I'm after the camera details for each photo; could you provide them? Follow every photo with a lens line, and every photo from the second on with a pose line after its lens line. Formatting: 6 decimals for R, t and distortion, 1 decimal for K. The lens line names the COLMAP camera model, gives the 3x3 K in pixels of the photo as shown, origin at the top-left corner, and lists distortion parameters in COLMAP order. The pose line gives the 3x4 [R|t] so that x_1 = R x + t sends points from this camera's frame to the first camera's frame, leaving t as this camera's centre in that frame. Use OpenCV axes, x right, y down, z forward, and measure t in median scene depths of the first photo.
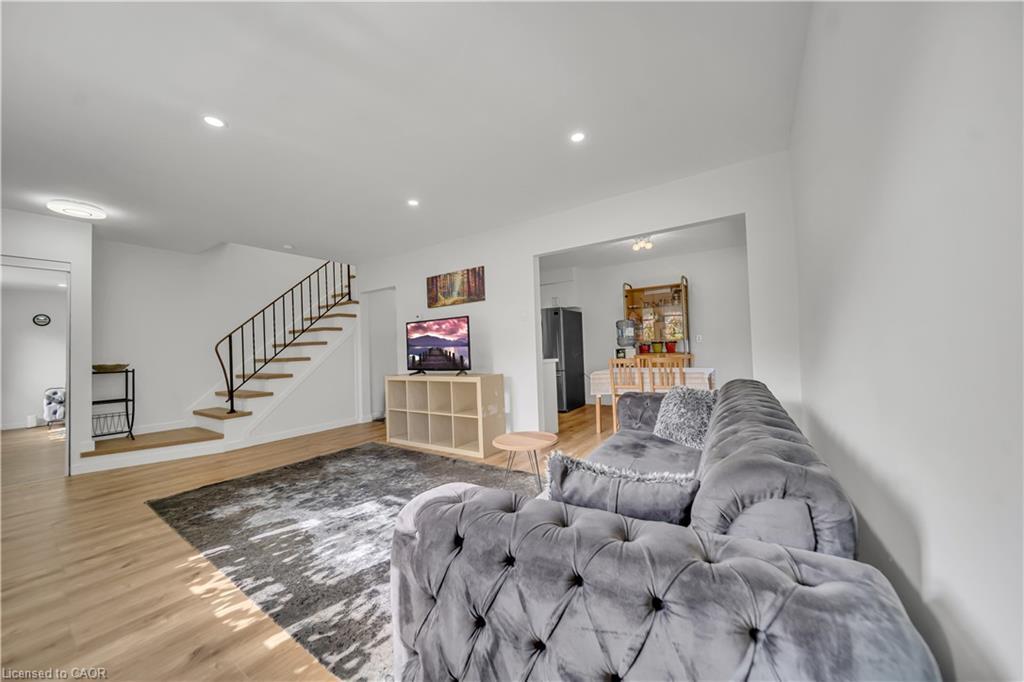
lens RADIAL K [[364.2, 0, 513.9], [0, 364.2, 339.9], [0, 0, 1]] dist [-0.000457, -0.000007]
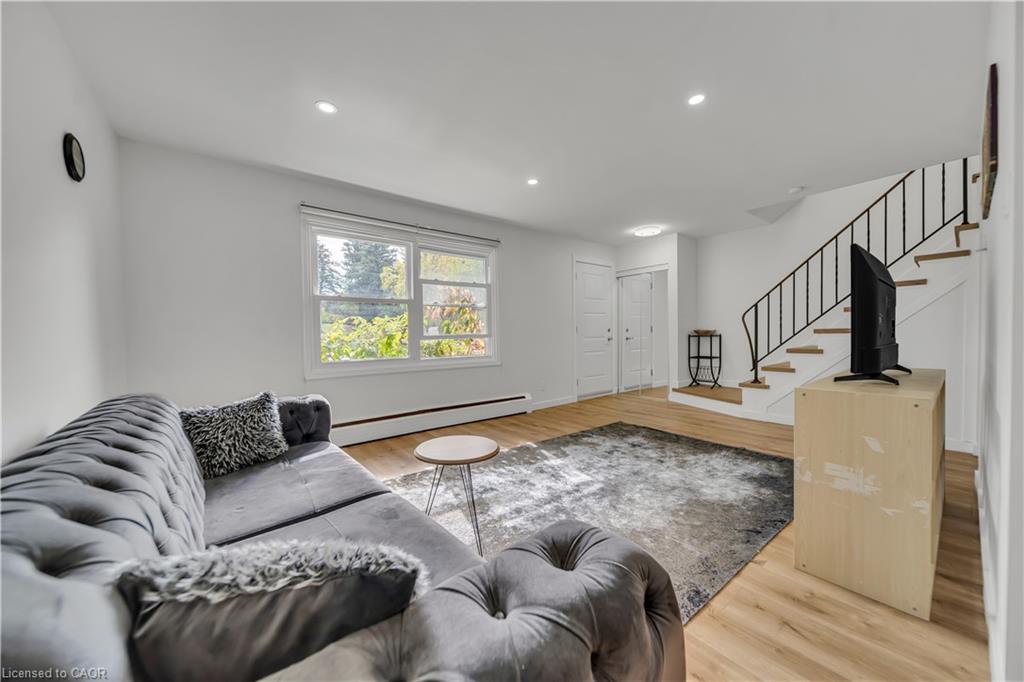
lens RADIAL K [[364.2, 0, 513.9], [0, 364.2, 339.9], [0, 0, 1]] dist [-0.000457, -0.000007]
pose [[-0.312634, 0.060476, -0.947947, 0.398832], [0.052903, 0.997531, 0.046192, 0.003520], [0.948399, -0.035708, -0.315061, 0.747763]]
